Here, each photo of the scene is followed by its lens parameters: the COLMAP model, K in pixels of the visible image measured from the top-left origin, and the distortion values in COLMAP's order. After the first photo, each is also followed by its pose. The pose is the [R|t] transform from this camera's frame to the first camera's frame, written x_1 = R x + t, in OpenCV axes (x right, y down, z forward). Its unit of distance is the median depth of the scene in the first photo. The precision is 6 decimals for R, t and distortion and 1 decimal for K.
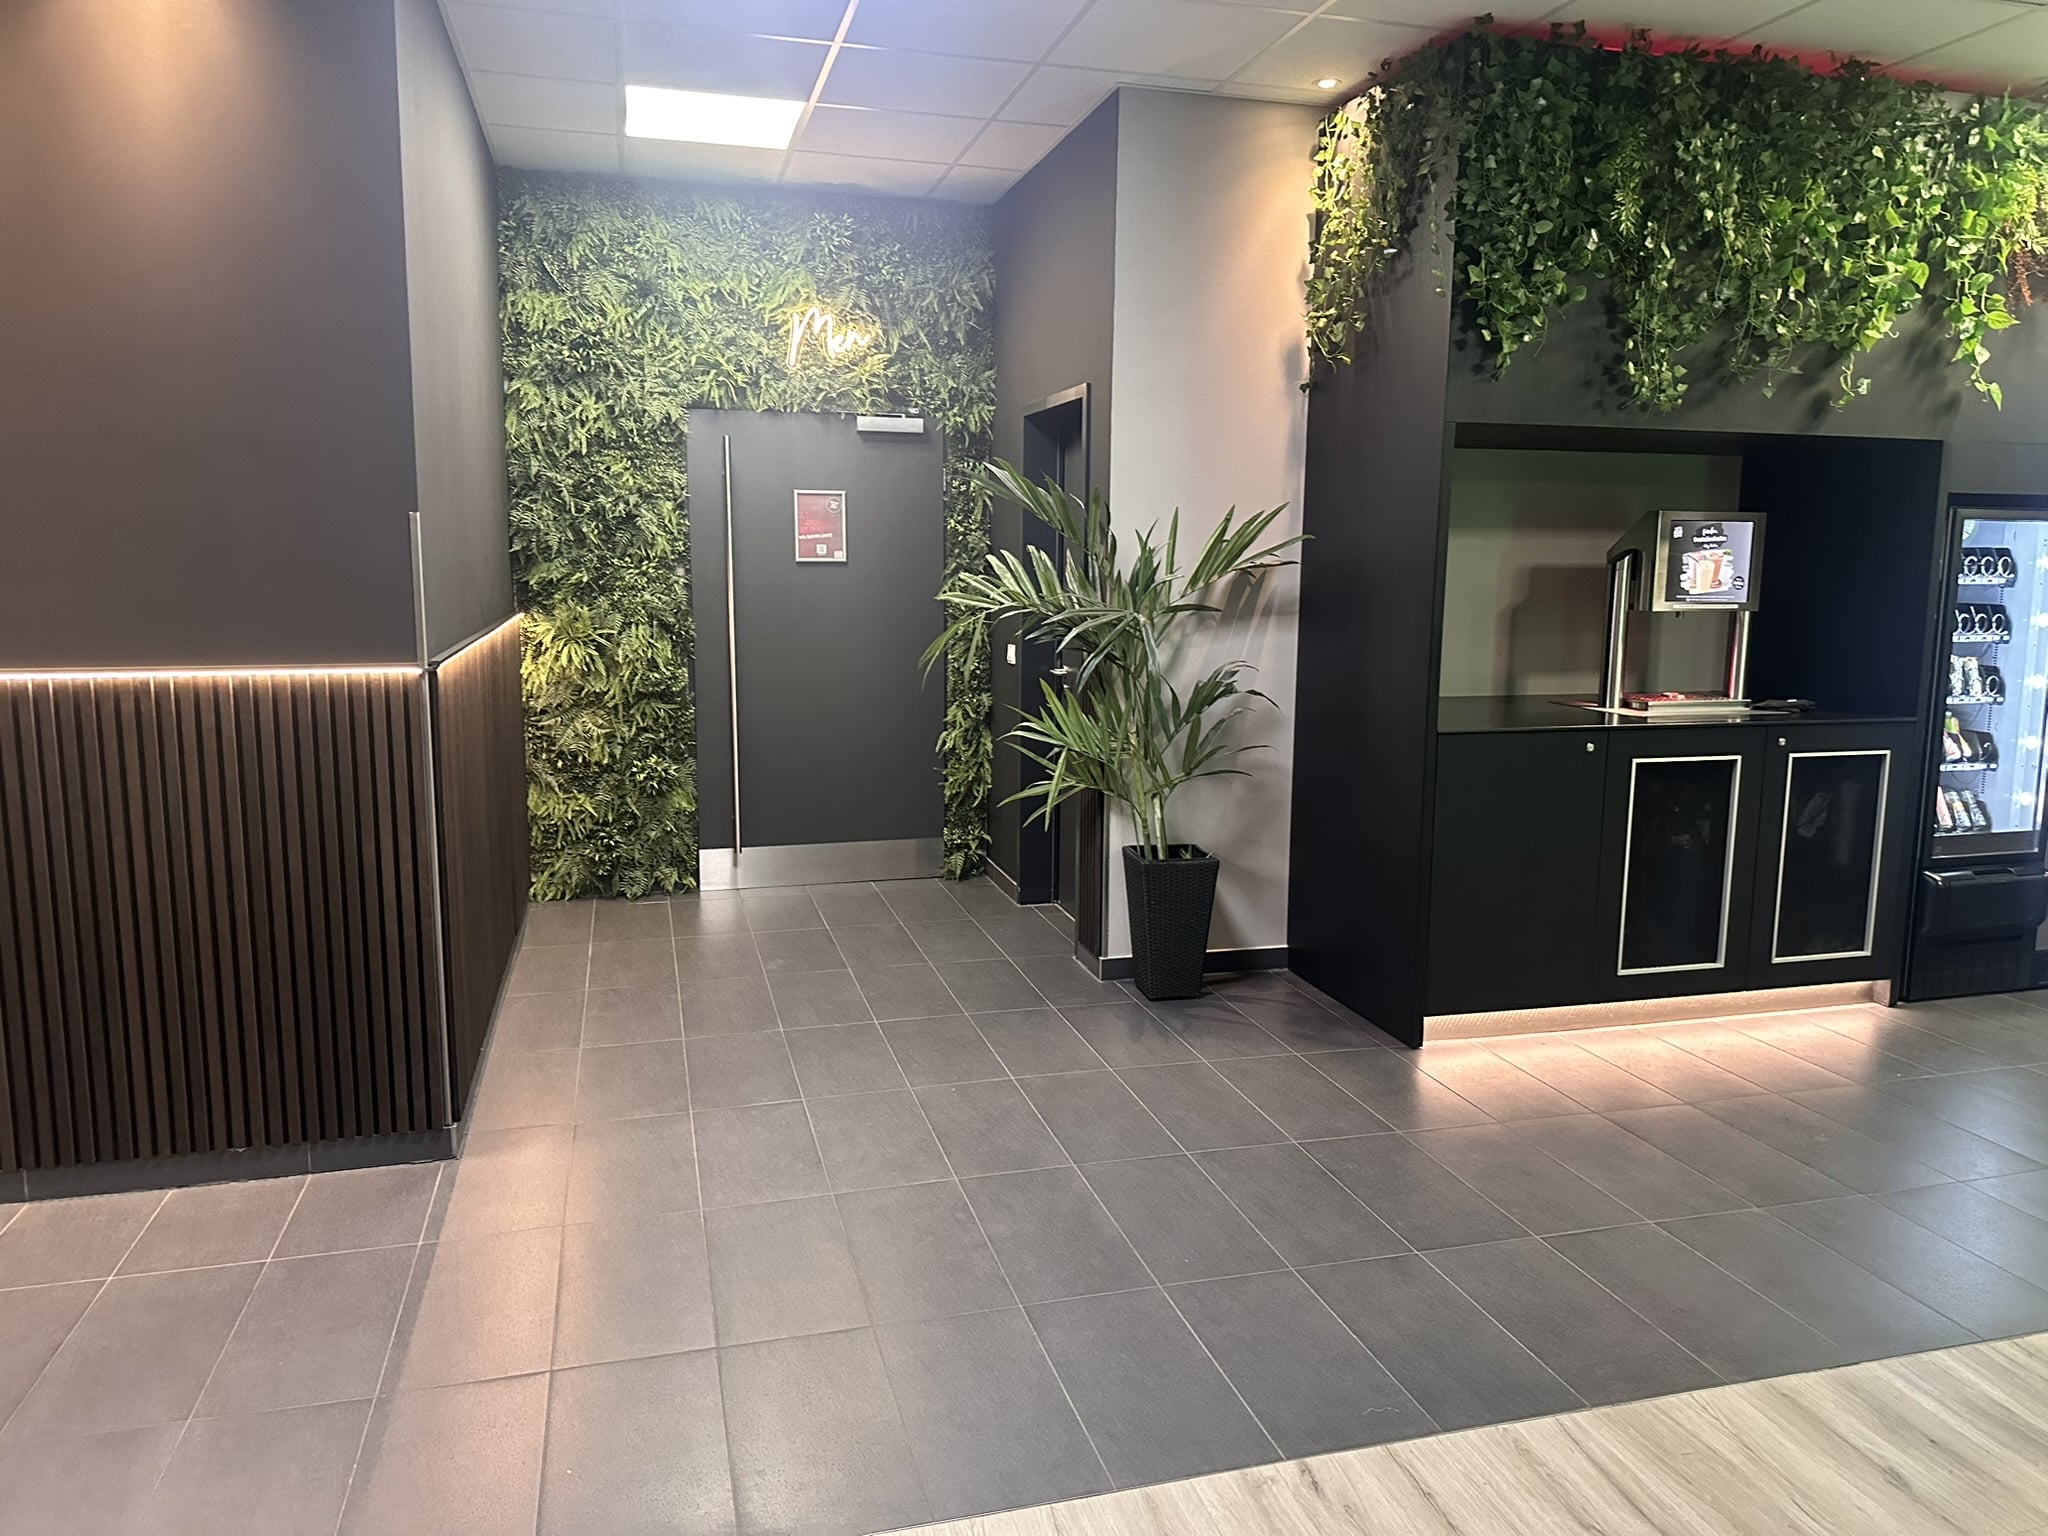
lens RADIAL K [[1420.7, 0, 1044.9], [0, 1420.7, 756.4], [0, 0, 1]] dist [0.130300, -0.179601]
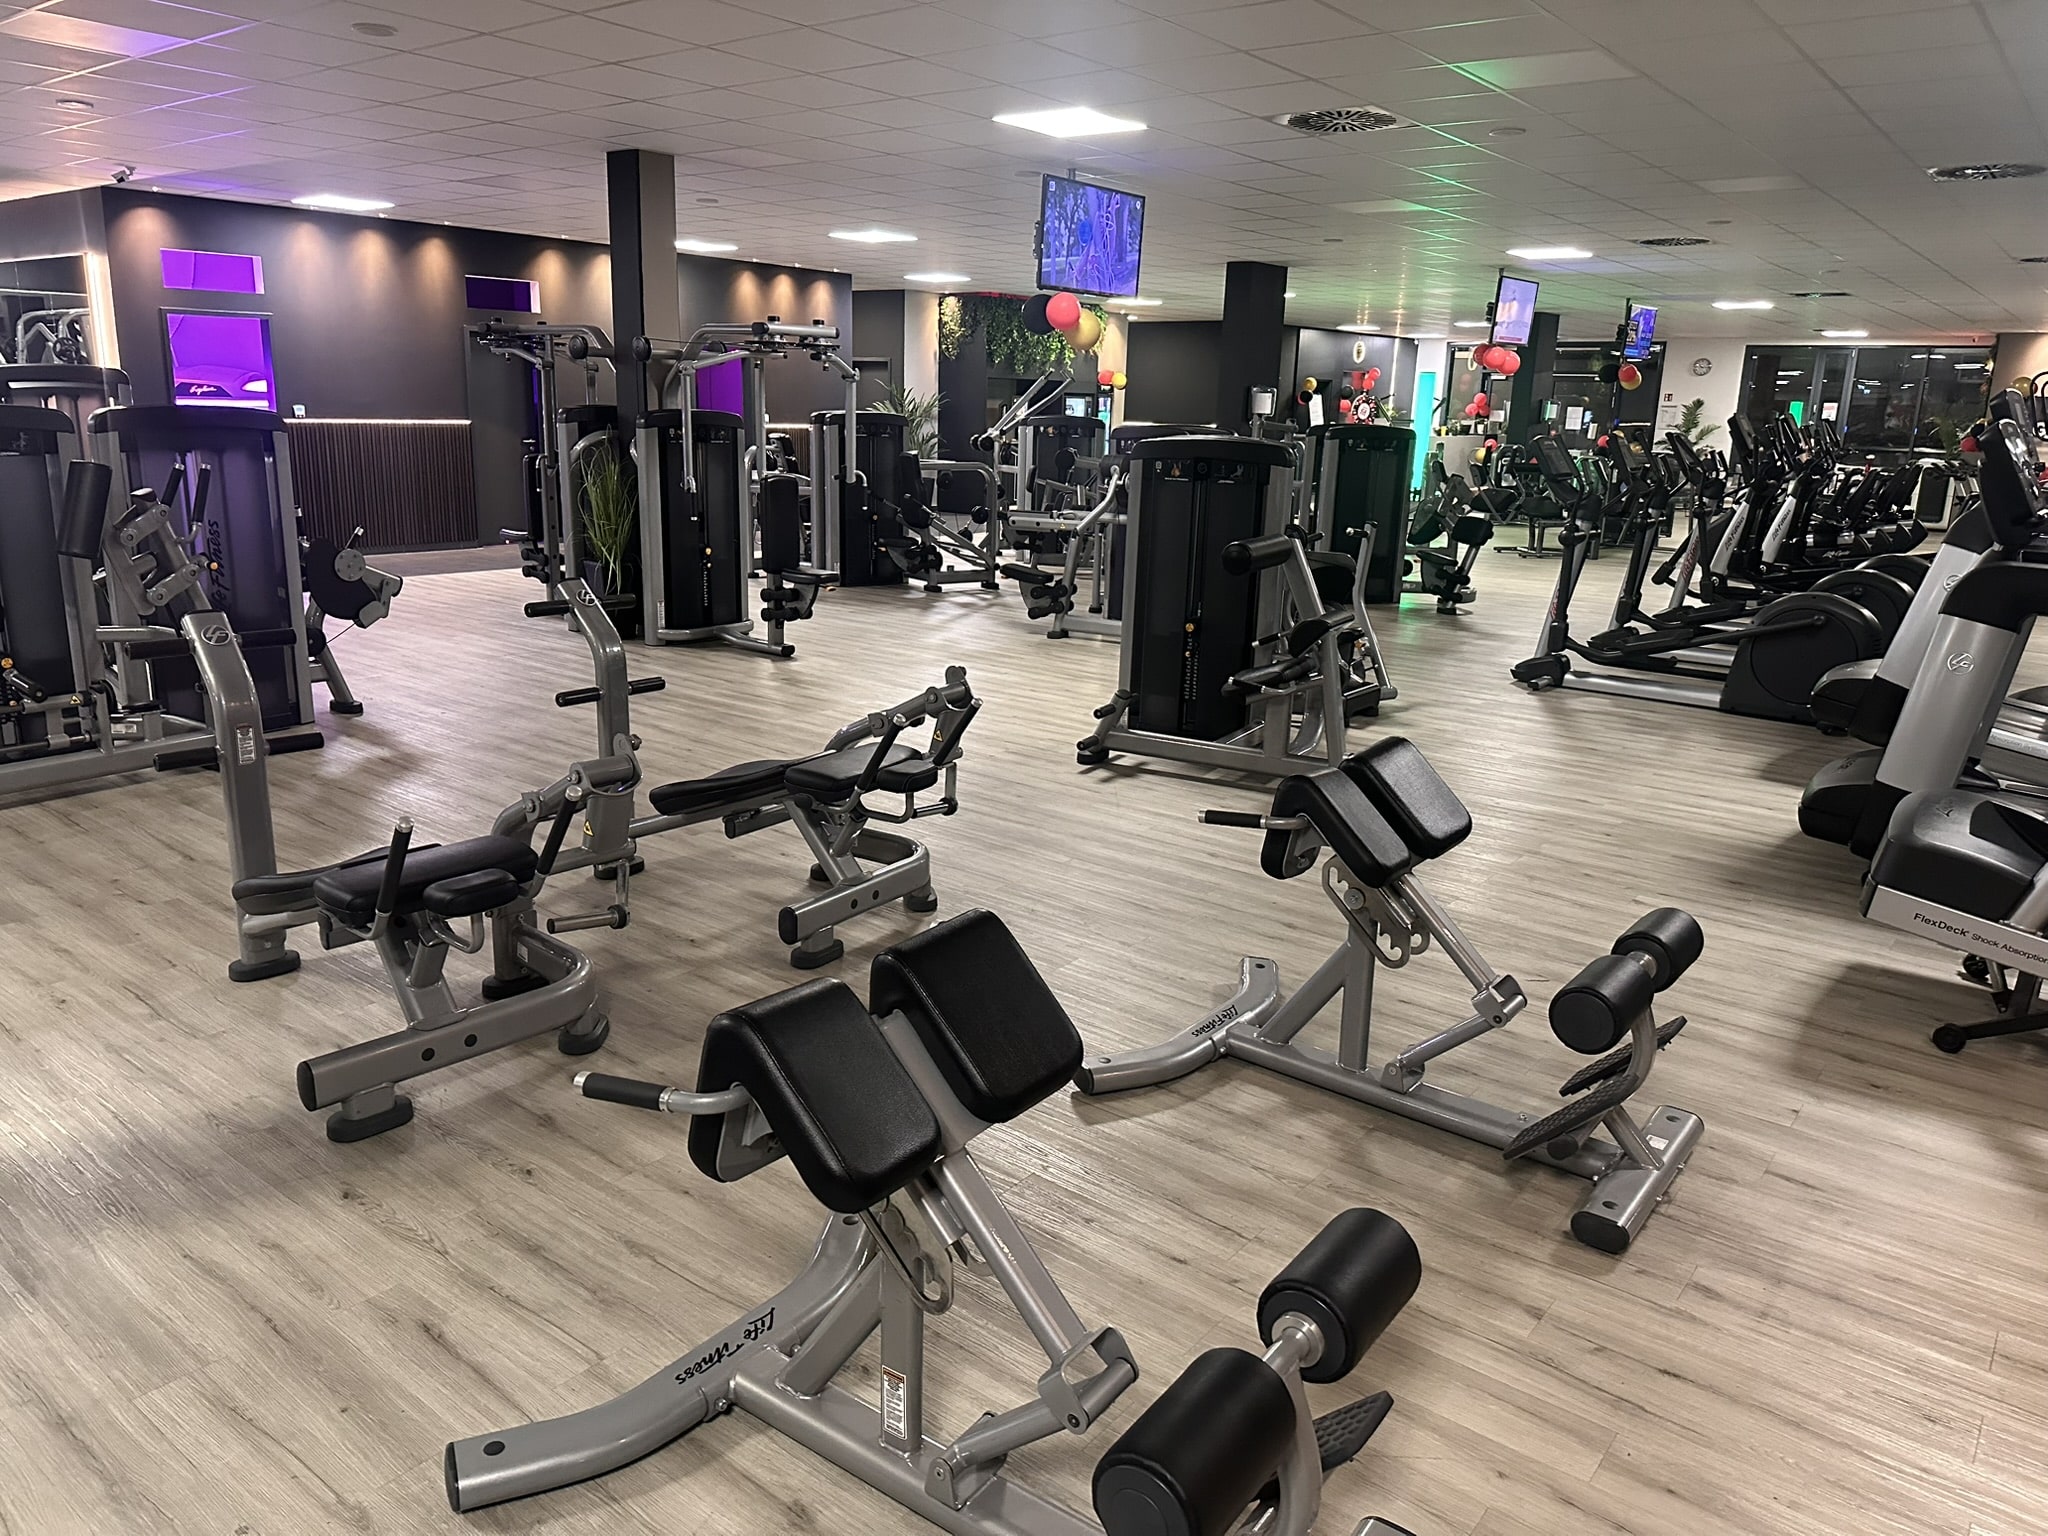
lens RADIAL K [[1420.7, 0, 1044.9], [0, 1420.7, 756.4], [0, 0, 1]] dist [0.130300, -0.179601]
pose [[0.795730, -0.145377, 0.587945, -2.400651], [0.076553, 0.987121, 0.140470, 0.336853], [-0.600794, -0.066767, 0.796611, -2.818713]]
